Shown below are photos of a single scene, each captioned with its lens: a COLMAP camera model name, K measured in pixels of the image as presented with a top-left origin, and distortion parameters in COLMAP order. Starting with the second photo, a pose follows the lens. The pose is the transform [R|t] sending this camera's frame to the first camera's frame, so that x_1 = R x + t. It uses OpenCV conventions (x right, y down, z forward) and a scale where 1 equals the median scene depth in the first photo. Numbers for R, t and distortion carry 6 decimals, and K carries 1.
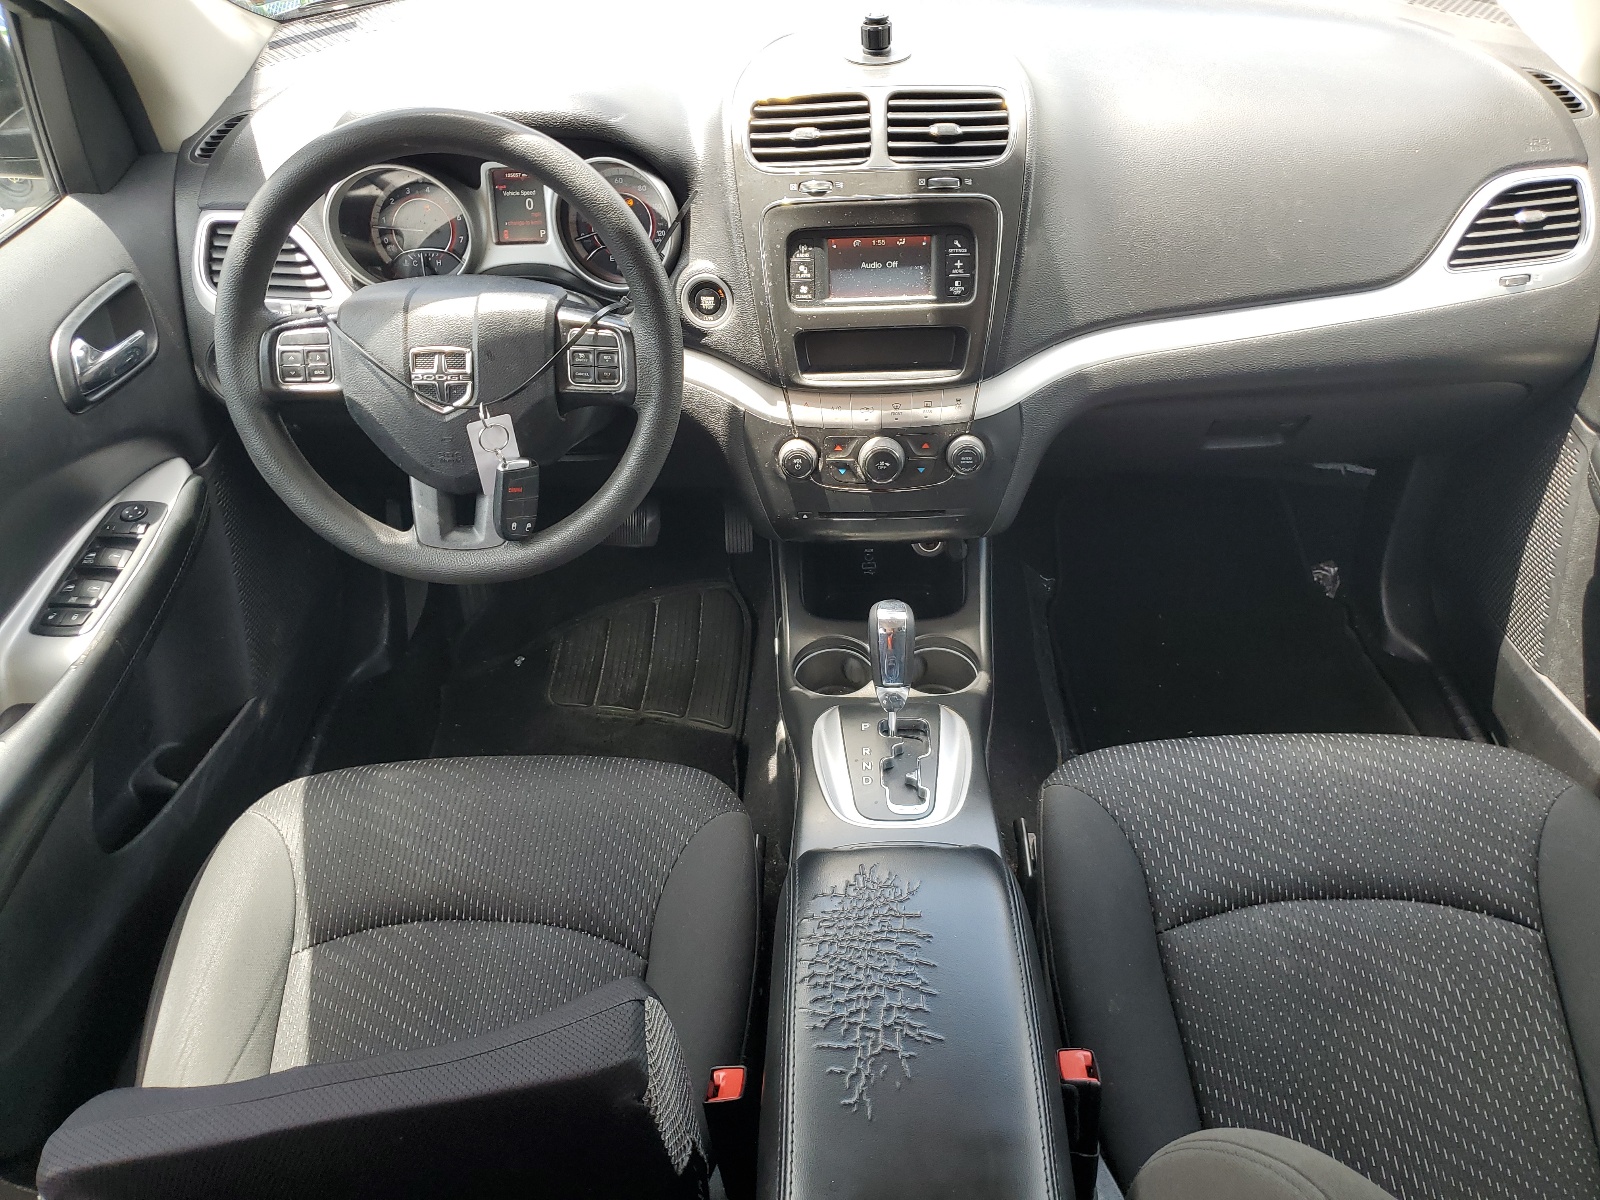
lens RADIAL K [[1220.9, 0, 801.4], [0, 1220.9, 598.7], [0, 0, 1]] dist [-0.007053, -0.001997]
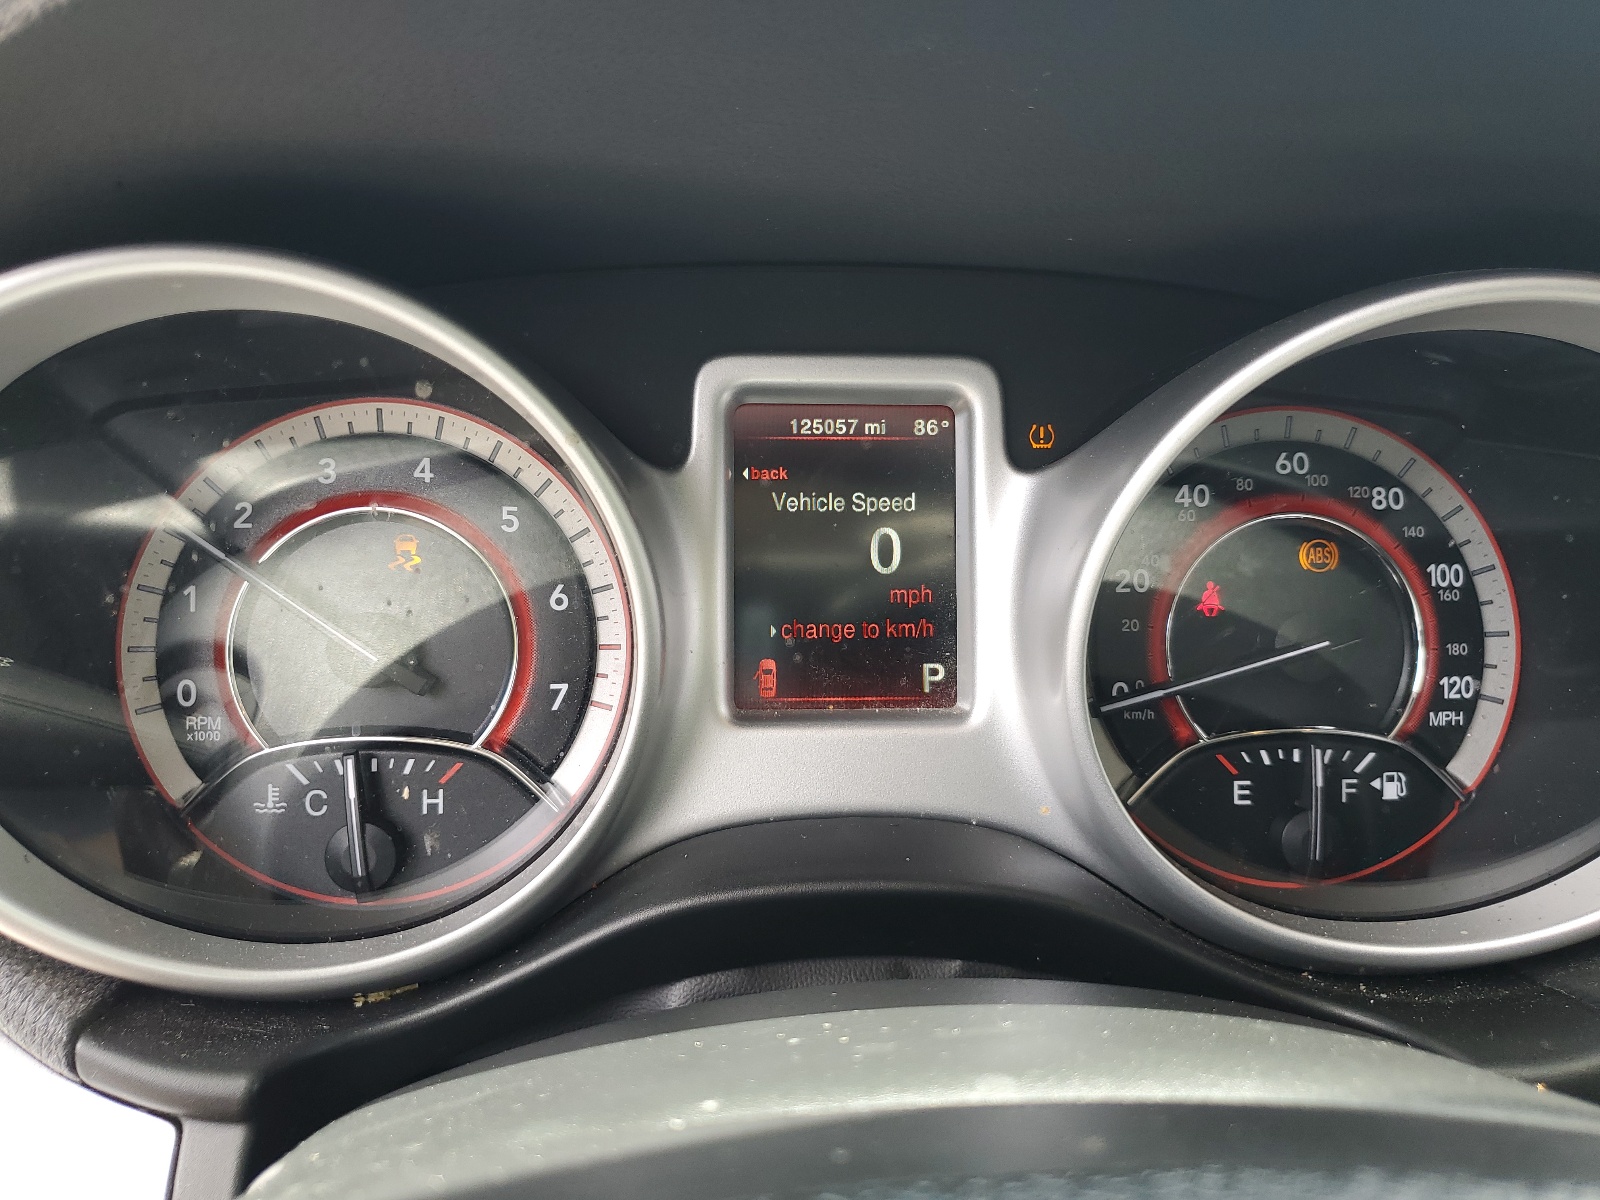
lens RADIAL K [[1220.9, 0, 798.2], [0, 1220.9, 599.9], [0, 0, 1]] dist [-0.007053, -0.001997]
pose [[0.984873, 0.023355, 0.171696, -0.271428], [0.037357, 0.938955, -0.342006, -0.232633], [-0.169203, 0.343246, 0.923879, 0.778666]]
